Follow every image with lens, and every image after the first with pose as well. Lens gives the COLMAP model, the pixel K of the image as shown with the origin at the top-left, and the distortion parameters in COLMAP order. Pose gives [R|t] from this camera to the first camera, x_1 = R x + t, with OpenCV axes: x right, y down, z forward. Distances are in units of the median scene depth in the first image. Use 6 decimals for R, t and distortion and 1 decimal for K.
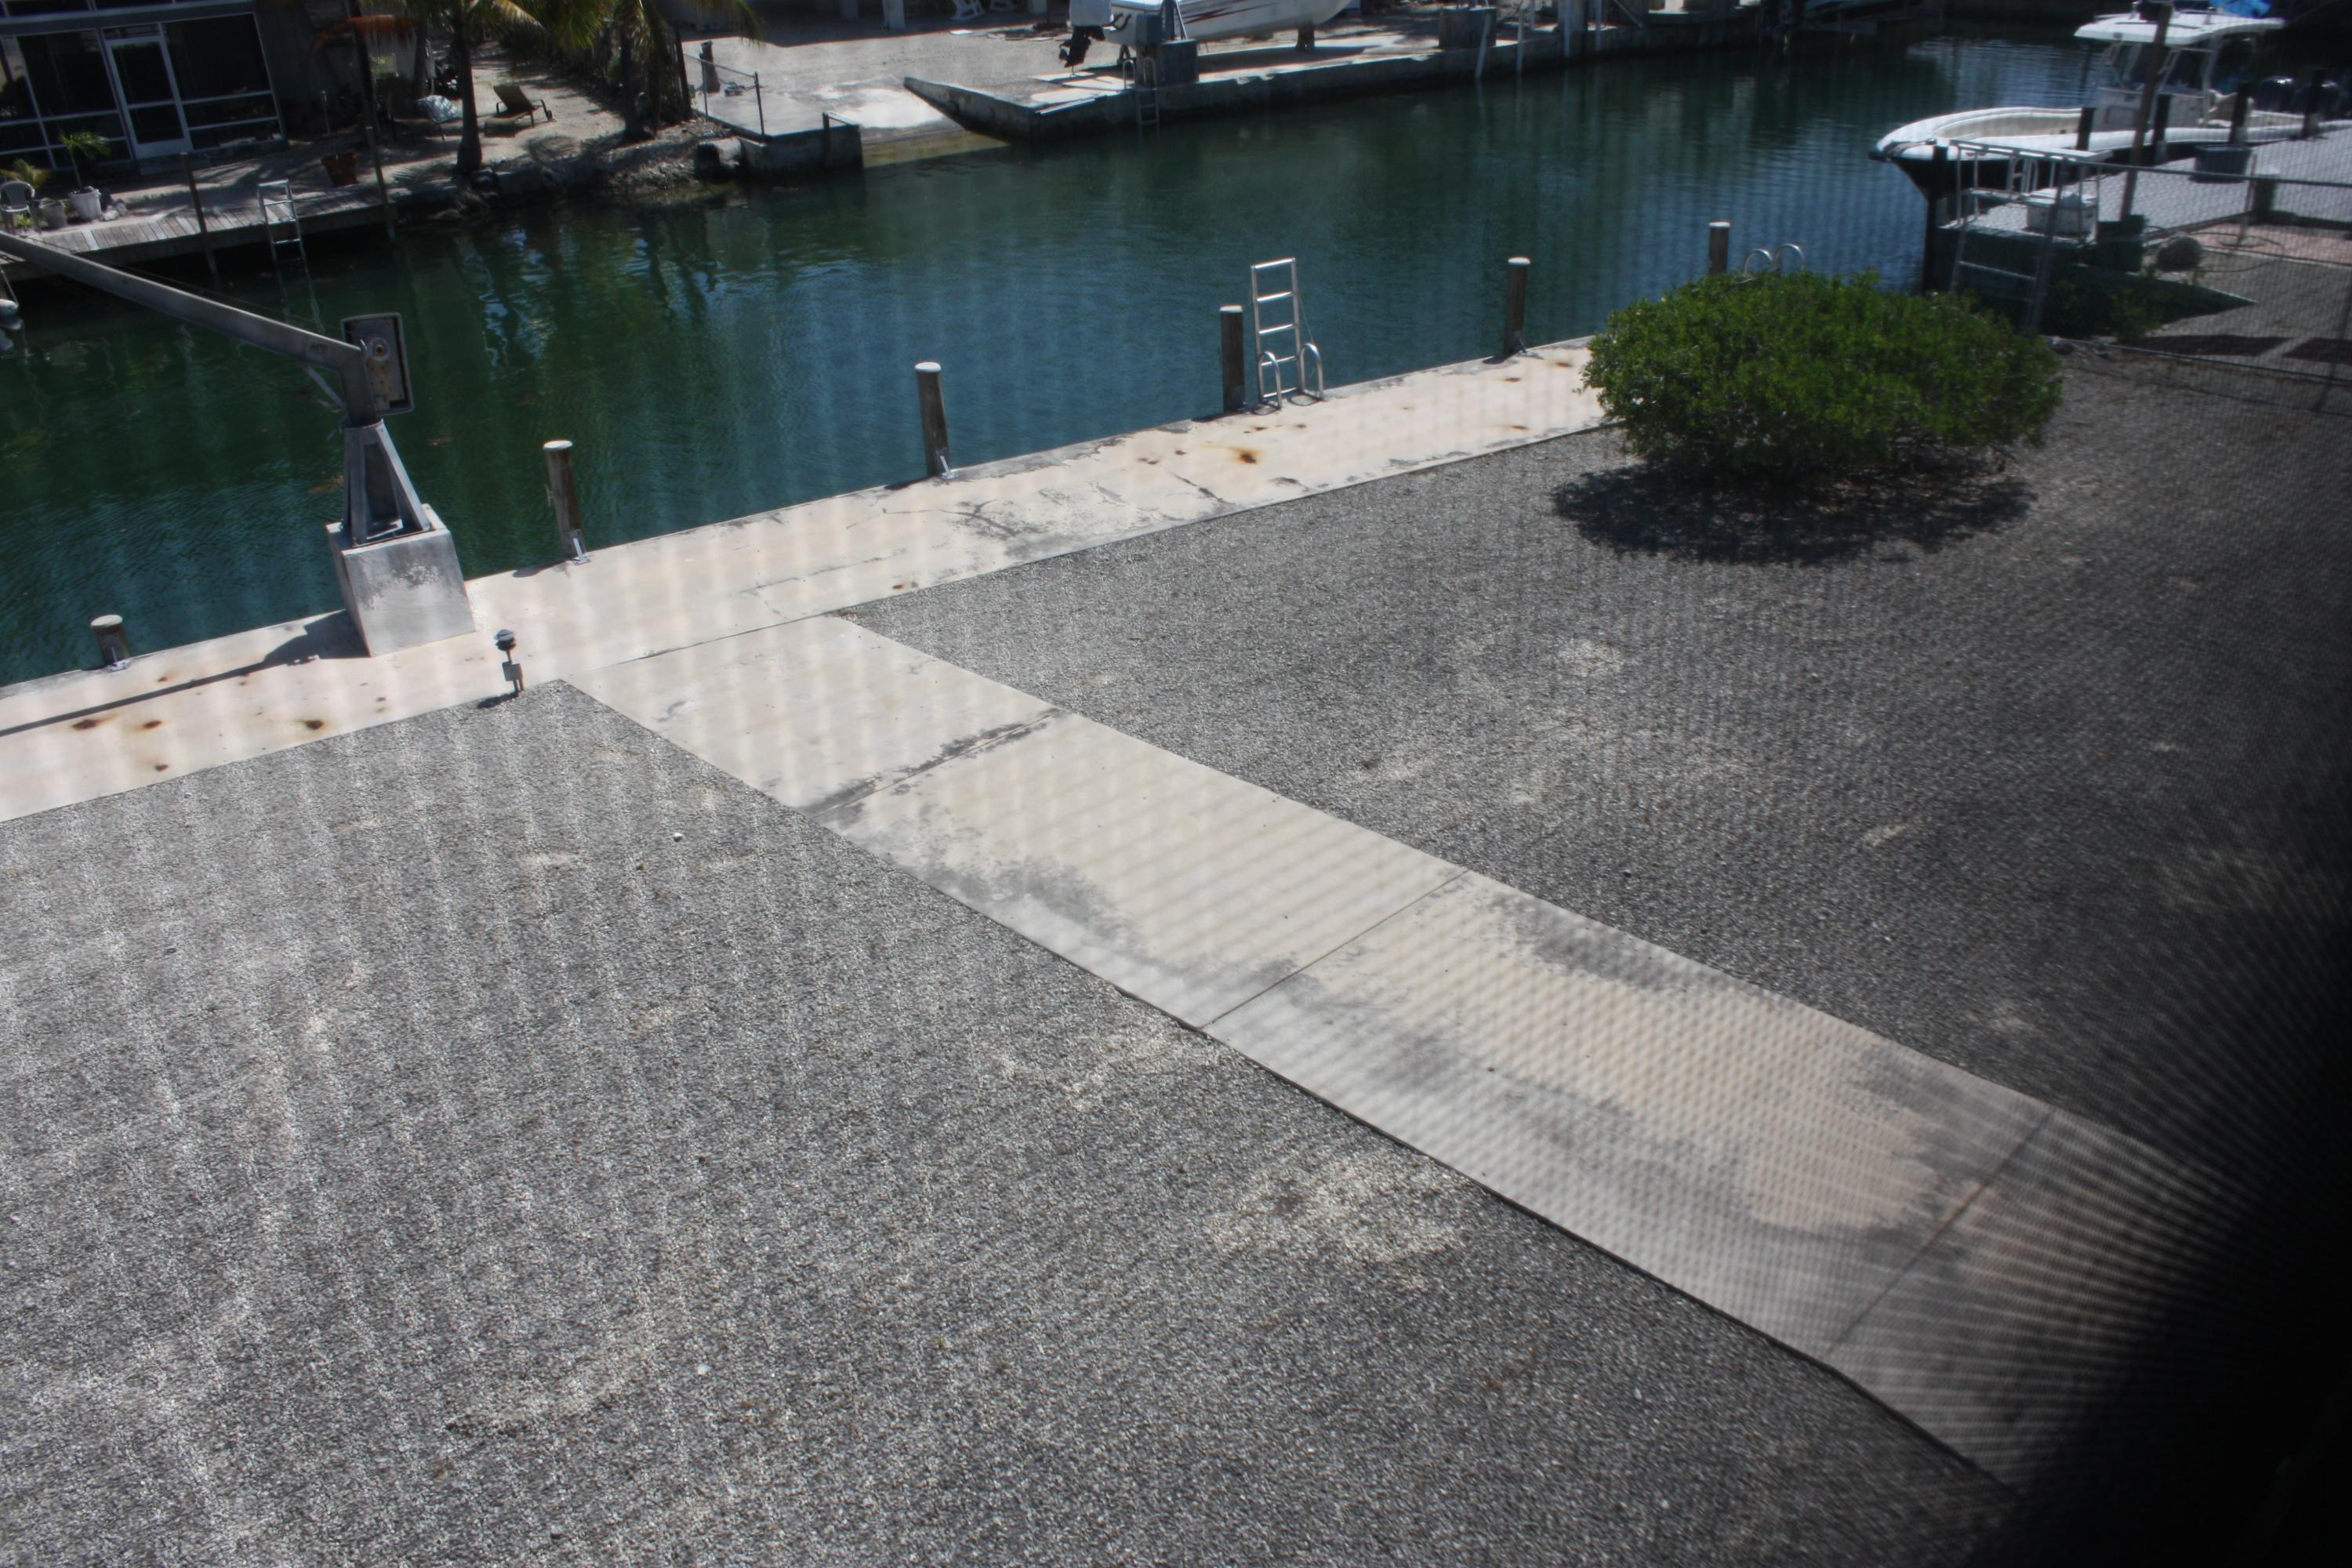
lens RADIAL K [[1966.4, 0, 1176.0], [0, 1966.4, 784.0], [0, 0, 1]] dist [-0.167480, 0.157106]
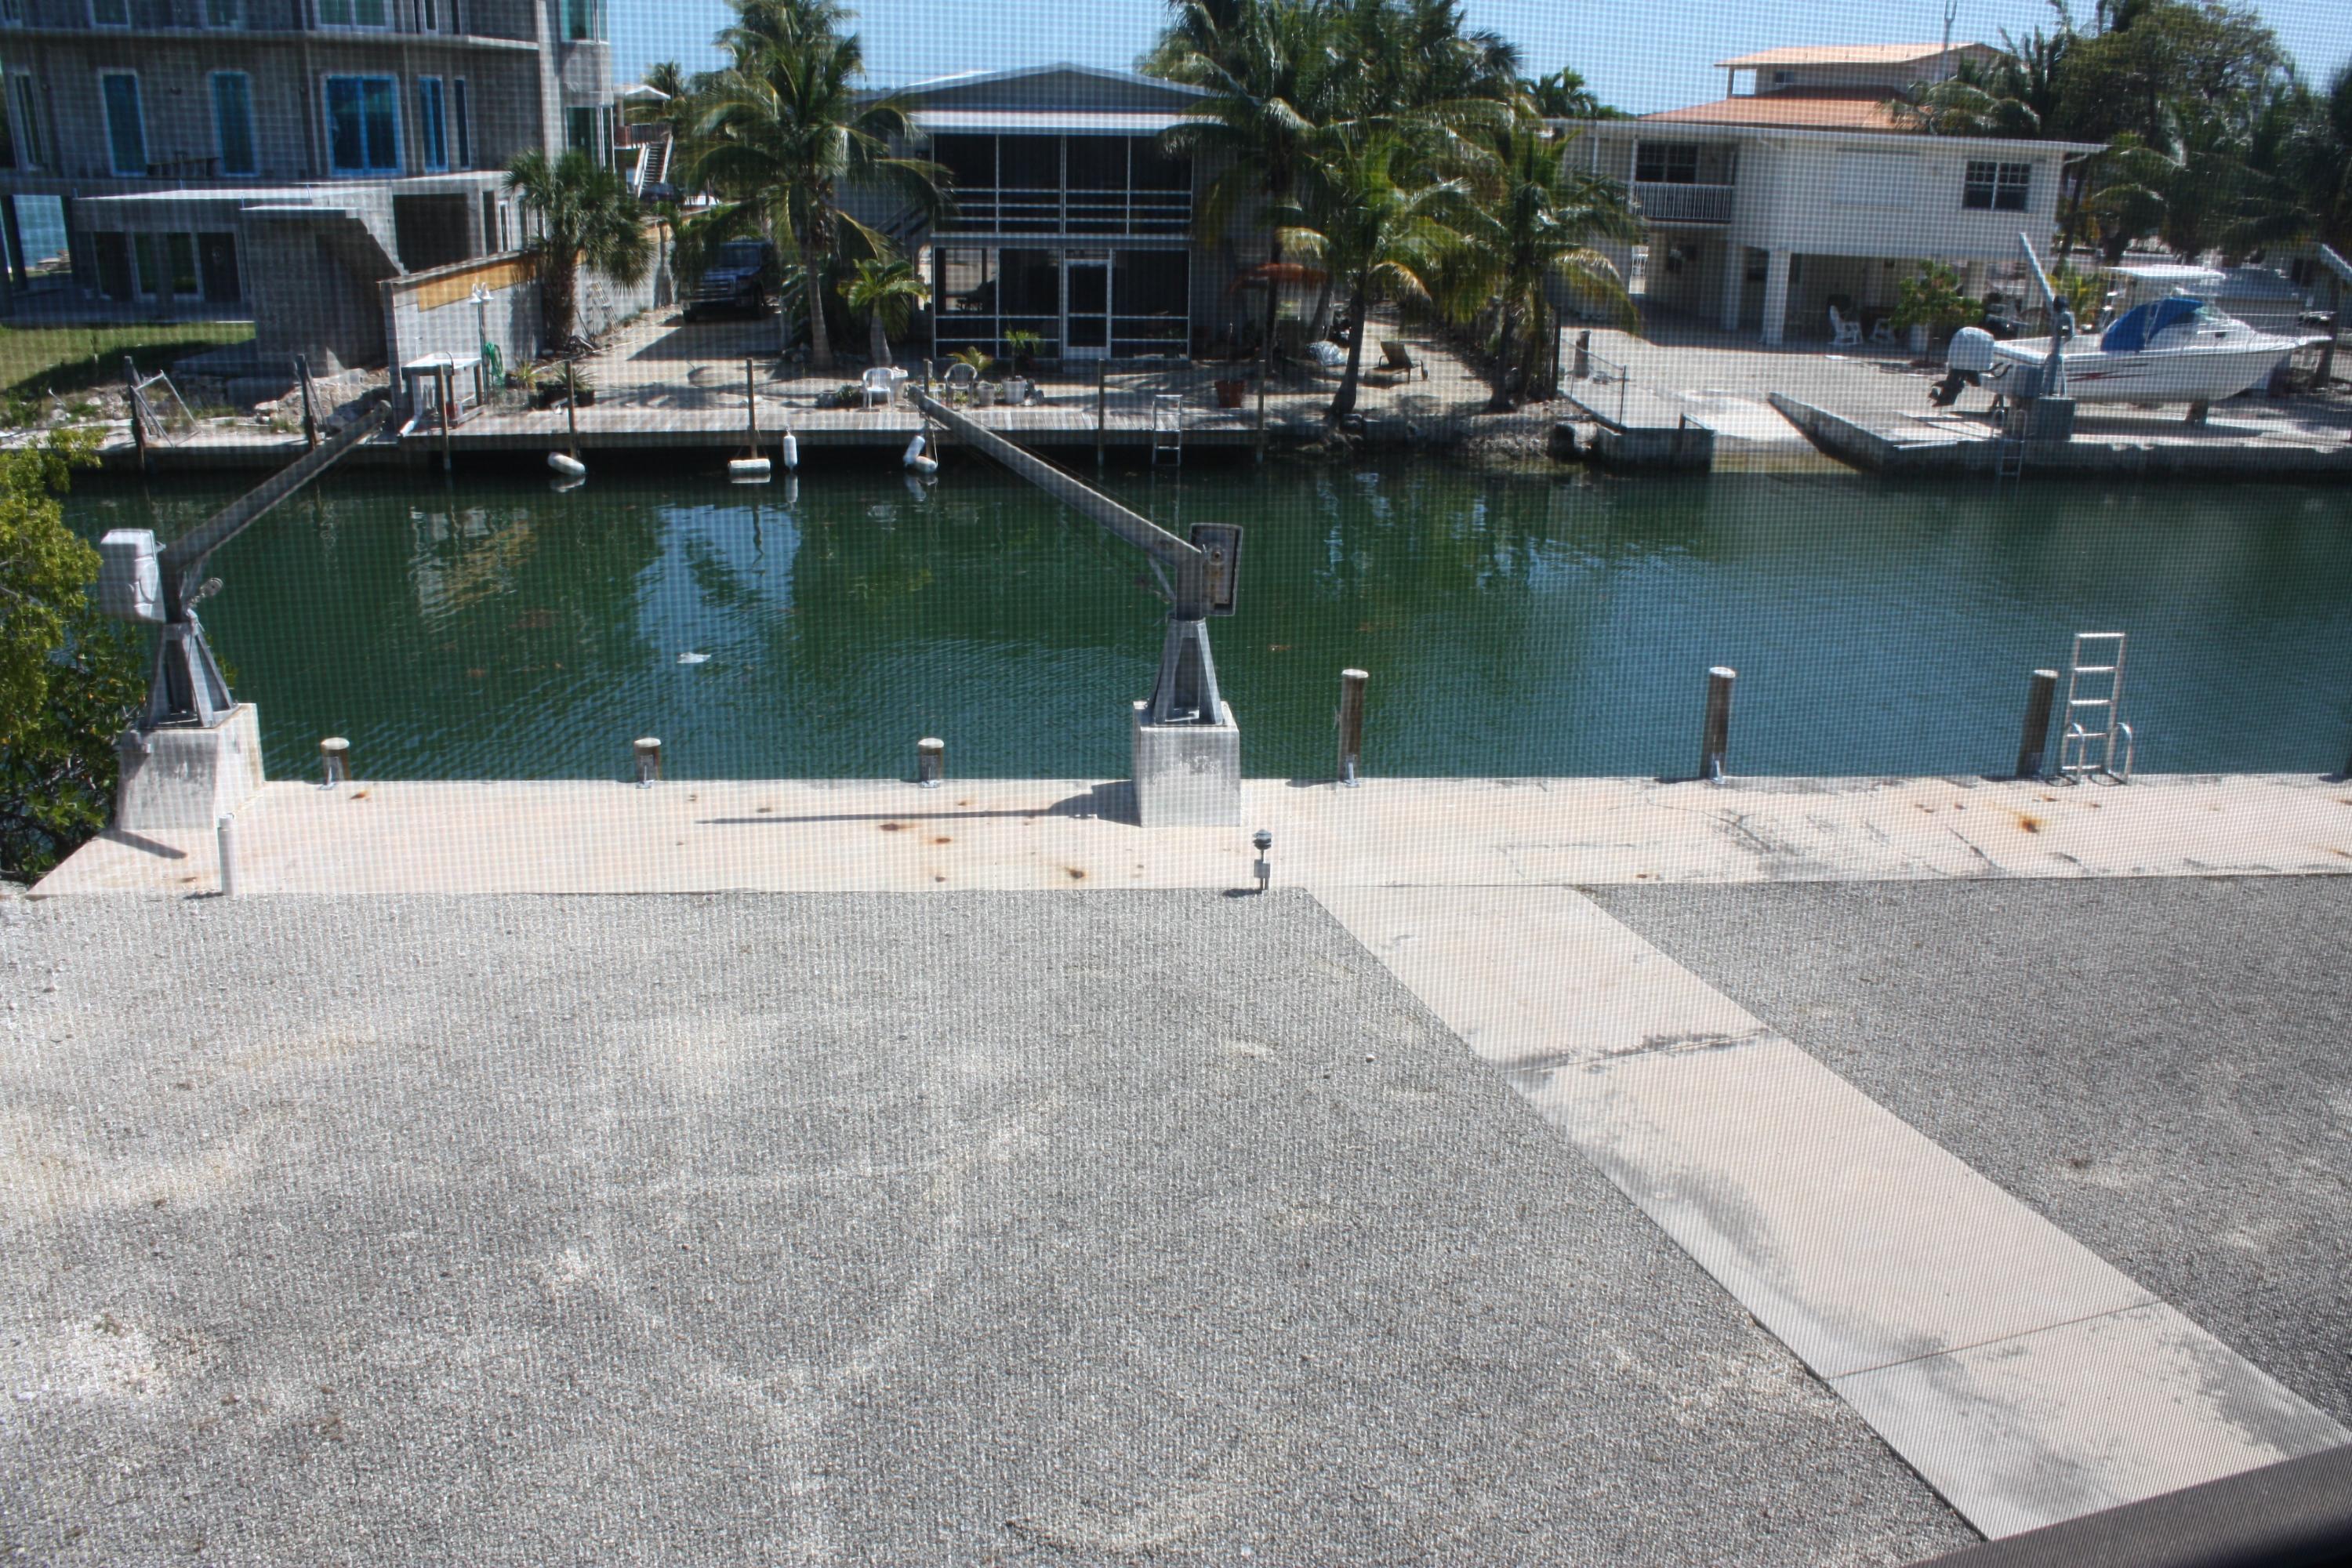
lens RADIAL K [[1966.4, 0, 1176.0], [0, 1966.4, 784.0], [0, 0, 1]] dist [-0.167480, 0.157106]
pose [[0.902348, 0.201479, -0.381018, 0.012276], [-0.253220, 0.963179, -0.090369, 0.004510], [0.348781, 0.178026, 0.920140, -0.014445]]
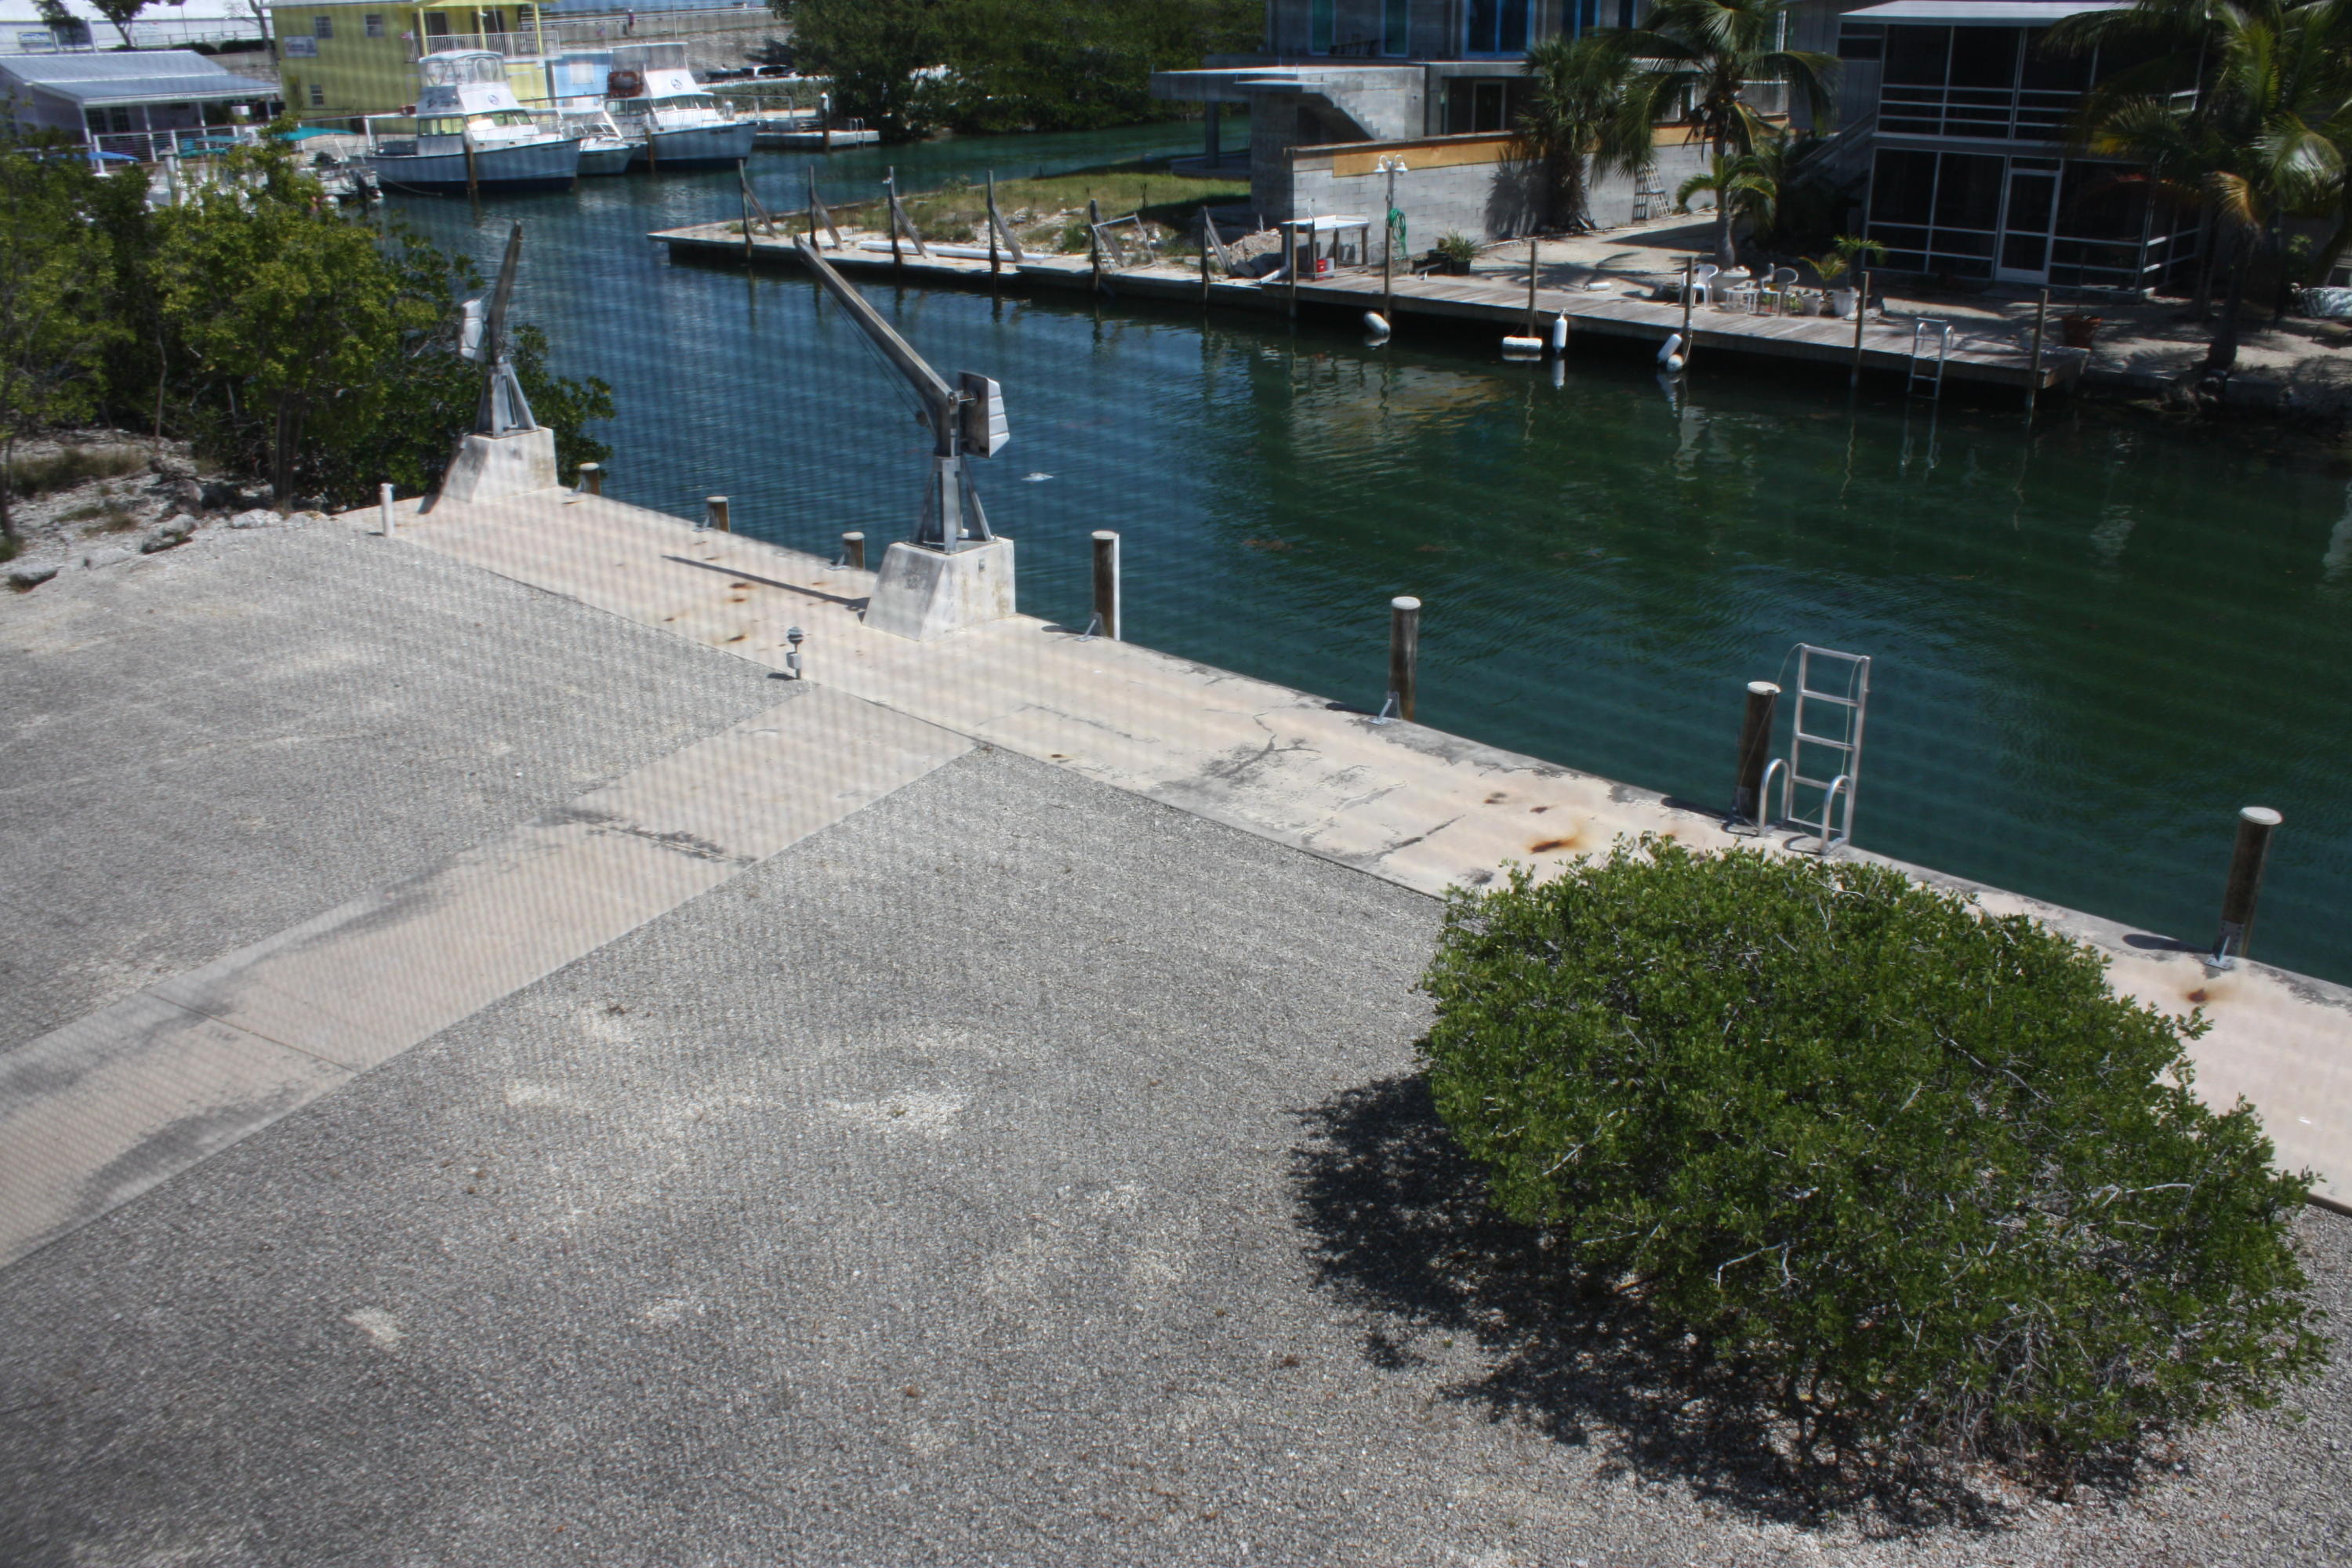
lens RADIAL K [[1966.4, 0, 1176.0], [0, 1966.4, 784.0], [0, 0, 1]] dist [-0.167480, 0.157106]
pose [[0.305357, 0.398706, -0.864749, 0.661742], [-0.441341, 0.863953, 0.242494, -0.315675], [0.843786, 0.307602, 0.439779, 0.537832]]
